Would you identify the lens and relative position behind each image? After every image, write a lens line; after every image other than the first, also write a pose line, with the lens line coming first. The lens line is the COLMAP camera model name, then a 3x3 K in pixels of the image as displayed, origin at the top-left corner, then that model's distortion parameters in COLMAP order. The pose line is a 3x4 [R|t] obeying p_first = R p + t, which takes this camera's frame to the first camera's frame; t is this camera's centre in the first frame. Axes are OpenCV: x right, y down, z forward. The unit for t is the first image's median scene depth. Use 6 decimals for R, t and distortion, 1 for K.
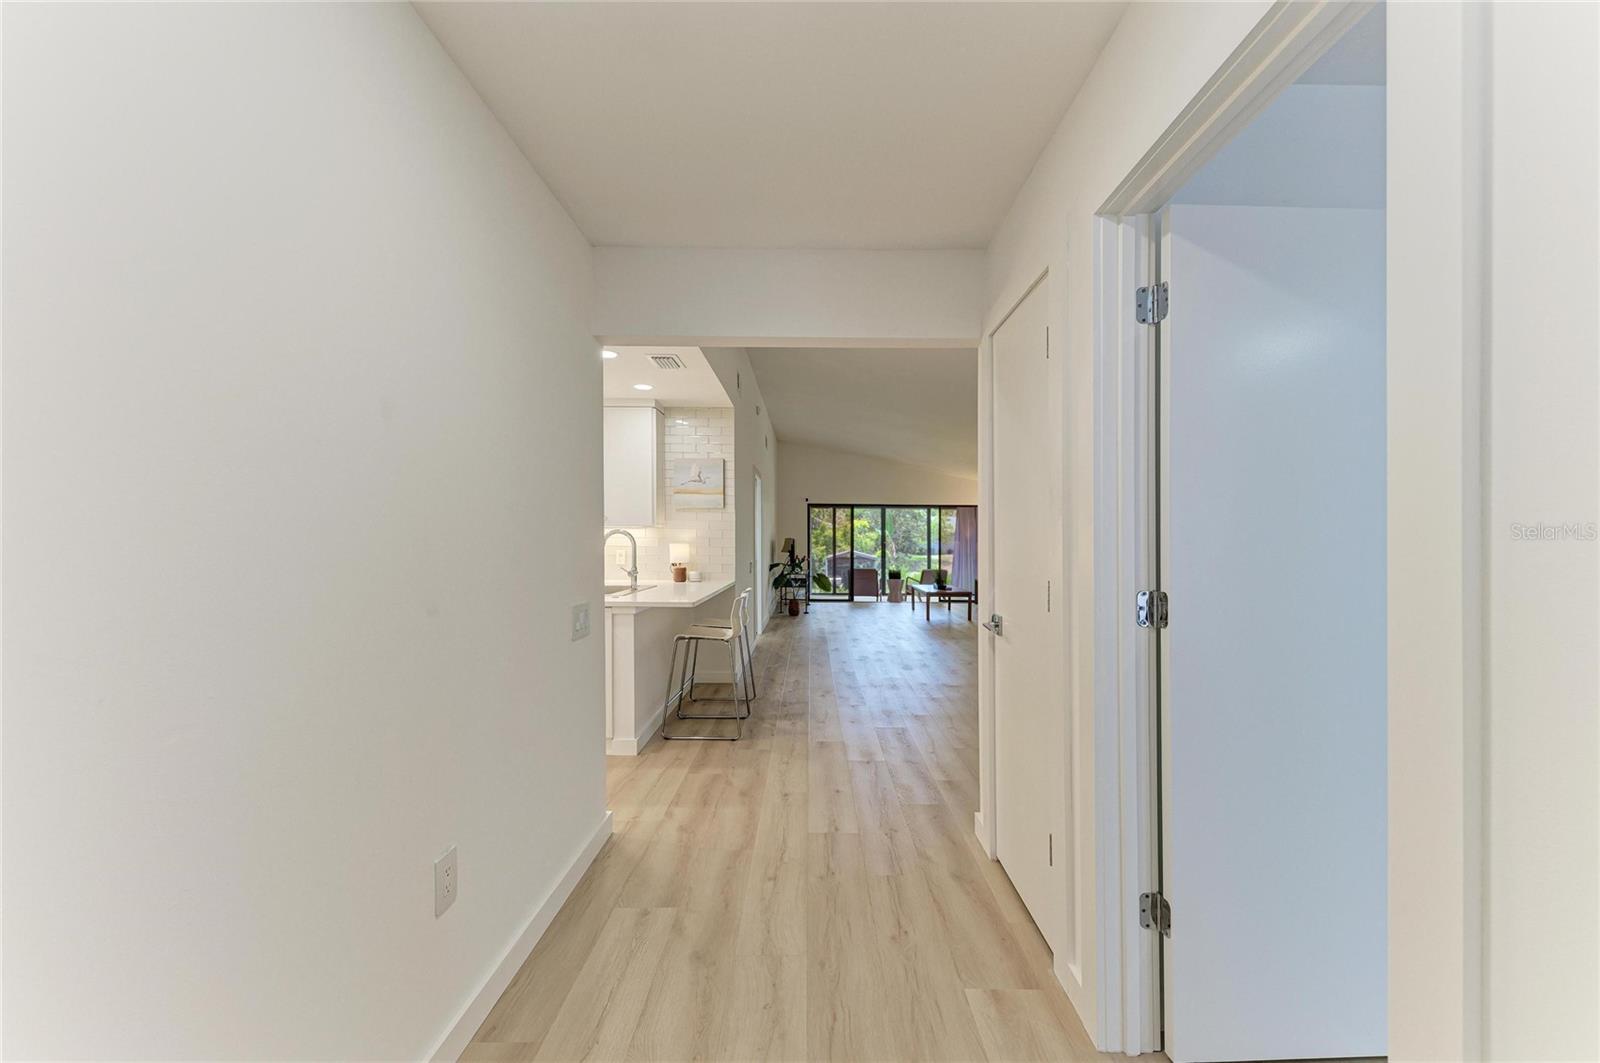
lens RADIAL K [[624.0, 0, 807.0], [0, 624.0, 541.6], [0, 0, 1]] dist [0.016561, -0.004021]
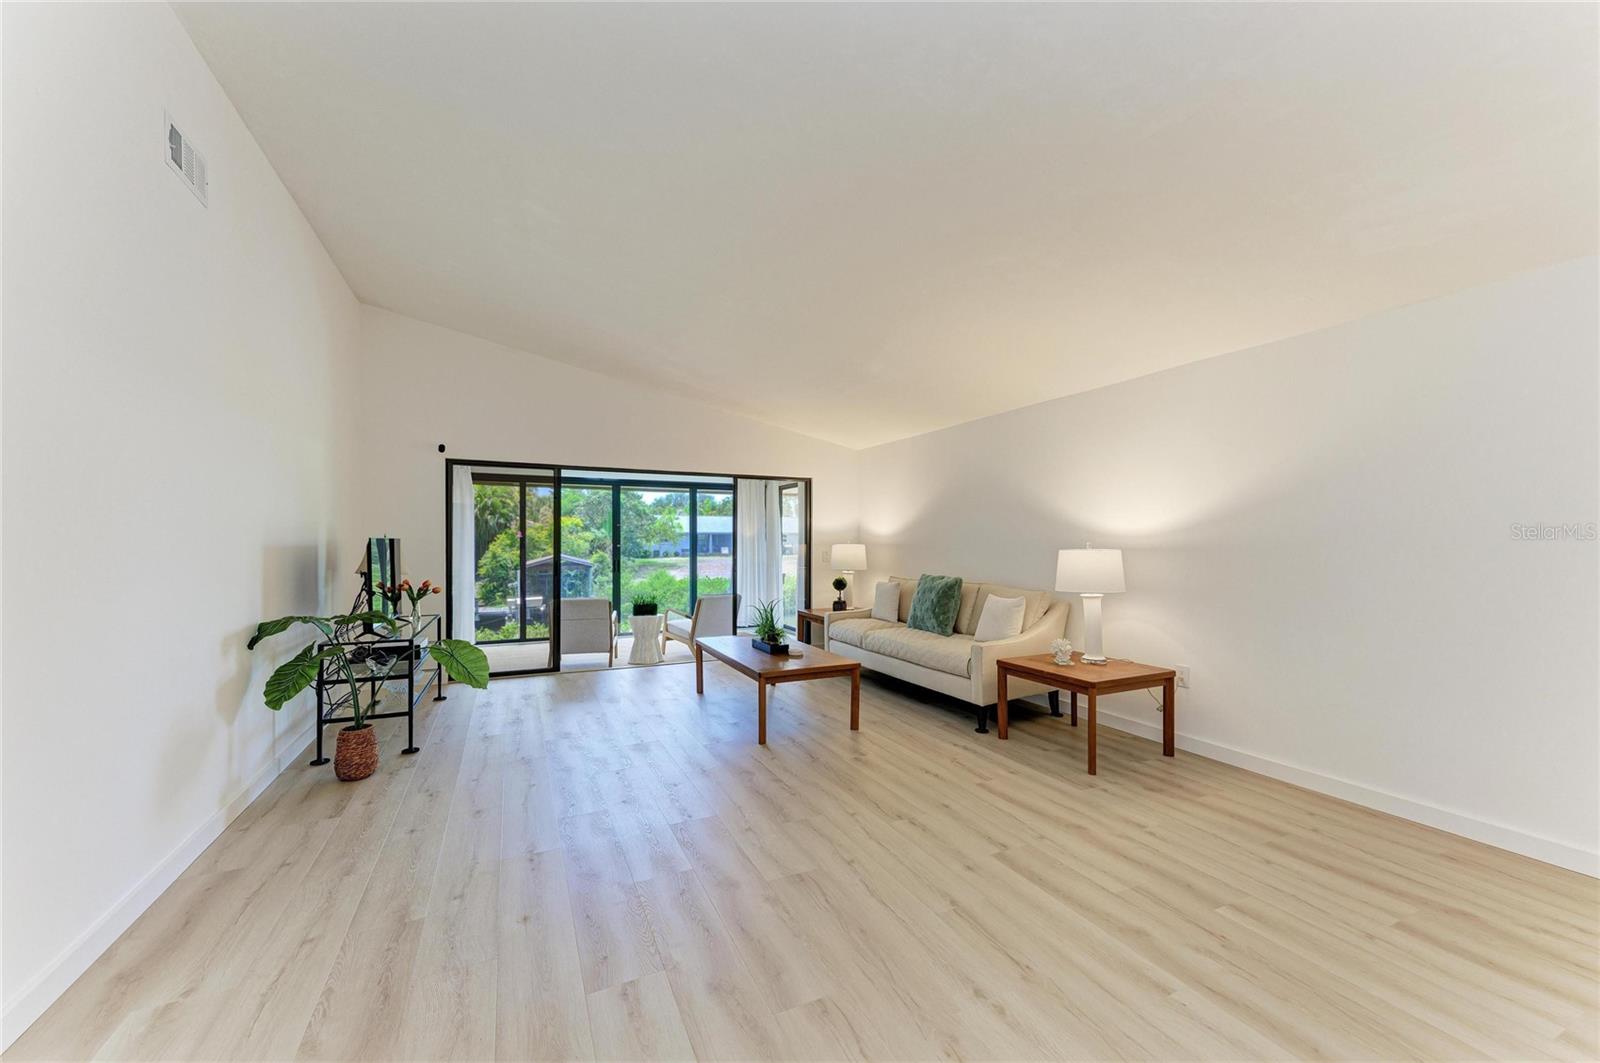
lens RADIAL K [[624.0, 0, 805.8], [0, 624.0, 541.2], [0, 0, 1]] dist [0.016561, -0.004021]
pose [[0.902838, -0.003907, 0.429962, 0.048993], [0.004748, 0.999988, -0.000882, -0.001521], [-0.429954, 0.002838, 0.902846, 0.608734]]
